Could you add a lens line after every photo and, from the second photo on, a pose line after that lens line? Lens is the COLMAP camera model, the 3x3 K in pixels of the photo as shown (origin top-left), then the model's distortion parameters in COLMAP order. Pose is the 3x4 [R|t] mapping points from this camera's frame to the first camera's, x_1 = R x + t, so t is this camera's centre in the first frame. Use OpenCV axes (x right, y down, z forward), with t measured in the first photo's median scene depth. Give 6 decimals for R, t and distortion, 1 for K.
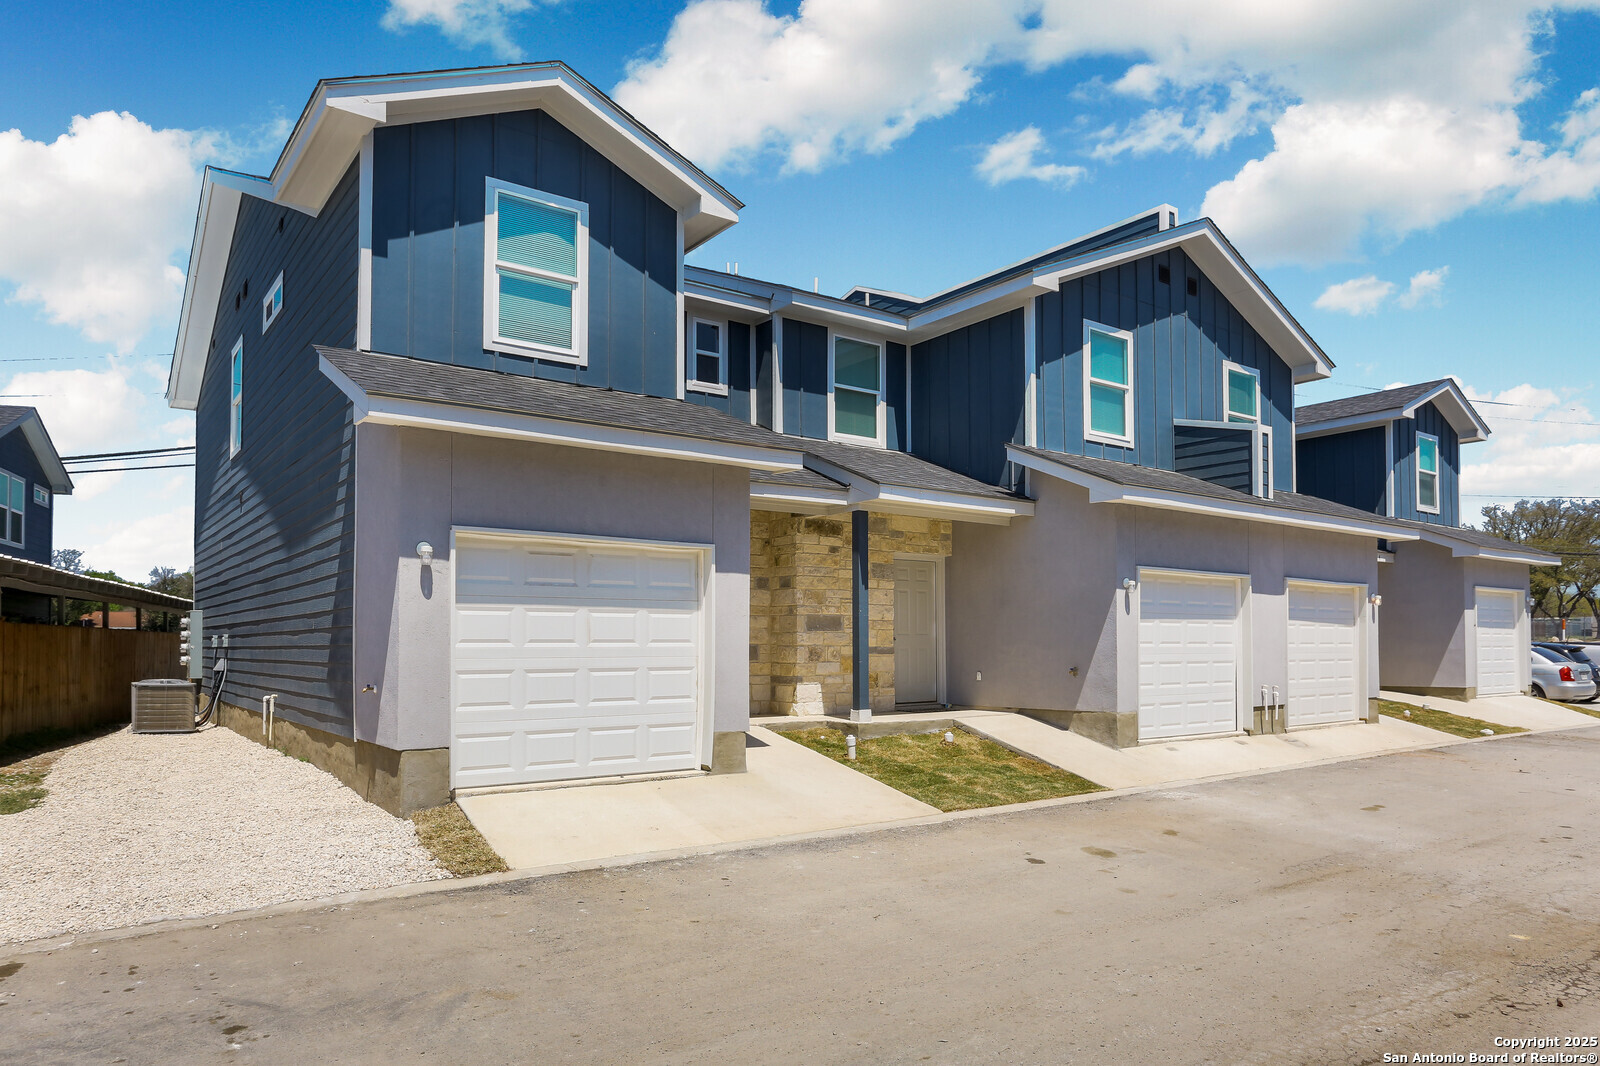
lens RADIAL K [[1040.0, 0, 800.7], [0, 1040.0, 619.6], [0, 0, 1]] dist [-0.016393, -0.002289]
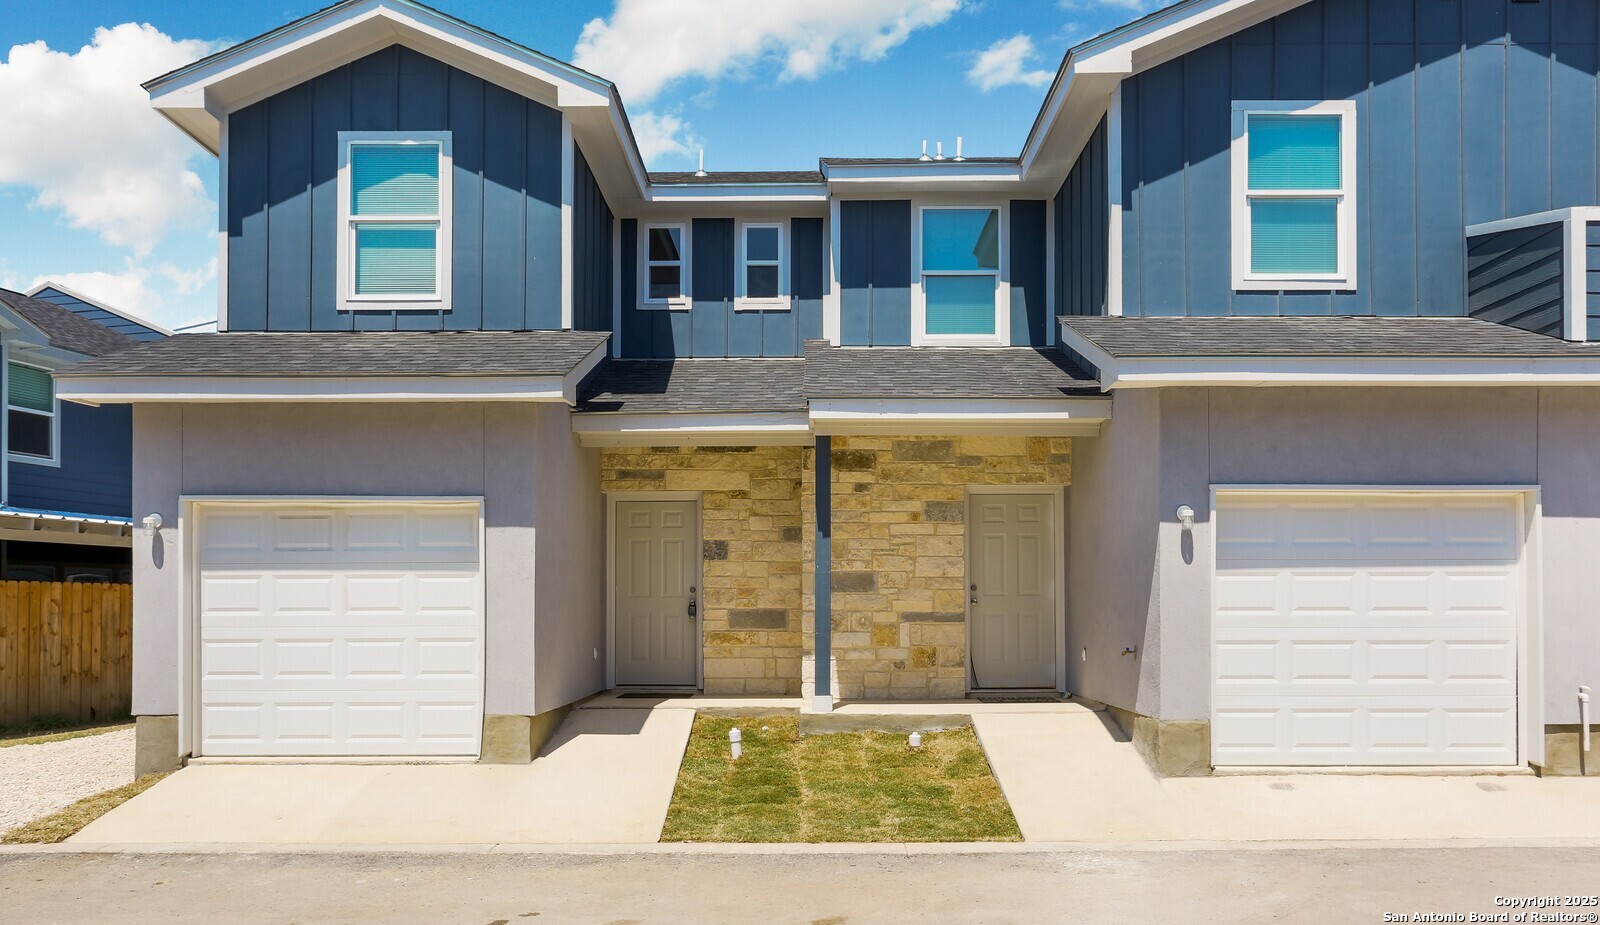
lens RADIAL K [[1114.7, 0, 801.1], [0, 1114.7, 588.4], [0, 0, 1]] dist [-0.005971, 0.004061]
pose [[0.803294, -0.007796, -0.595531, 0.531532], [0.016358, 0.999826, 0.008976, -0.000076], [0.595357, -0.016952, 0.803282, 0.326464]]
